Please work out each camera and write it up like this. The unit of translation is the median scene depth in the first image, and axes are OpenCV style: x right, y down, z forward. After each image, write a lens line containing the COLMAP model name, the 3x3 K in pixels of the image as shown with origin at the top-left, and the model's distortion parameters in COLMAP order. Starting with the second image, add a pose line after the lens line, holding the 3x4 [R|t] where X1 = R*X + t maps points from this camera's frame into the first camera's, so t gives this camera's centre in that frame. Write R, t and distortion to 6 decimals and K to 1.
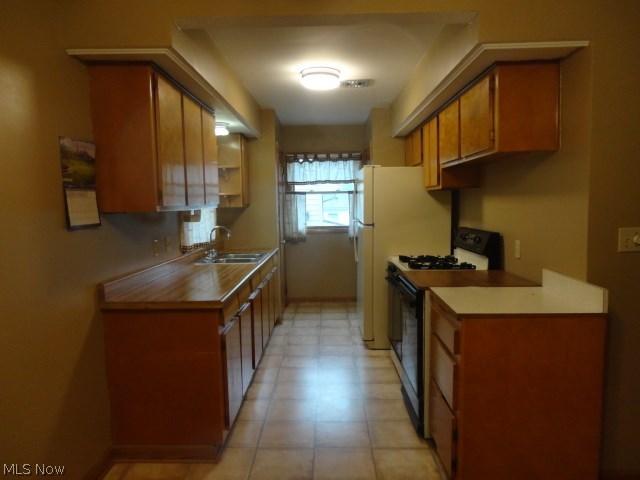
lens RADIAL K [[477.3, 0, 319.5], [0, 477.3, 240.3], [0, 0, 1]] dist [-0.000694, -0.003120]
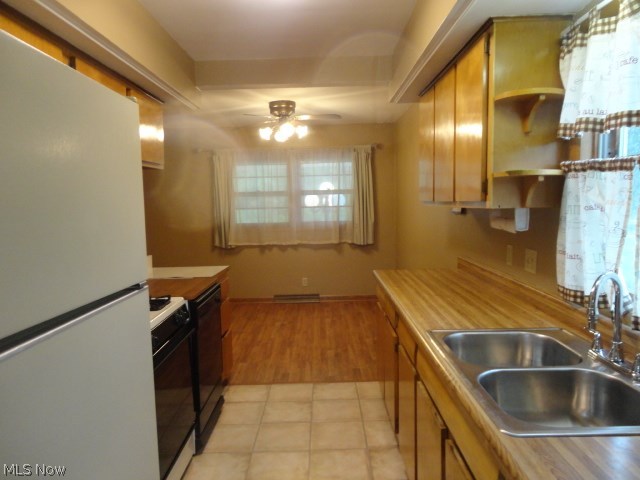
lens RADIAL K [[477.3, 0, 320.4], [0, 477.3, 240.7], [0, 0, 1]] dist [-0.000694, -0.003120]
pose [[-0.999030, 0.043292, -0.008111, -0.040994], [0.041279, 0.984499, 0.170466, -0.190361], [0.015365, 0.169966, -0.985330, 2.191791]]
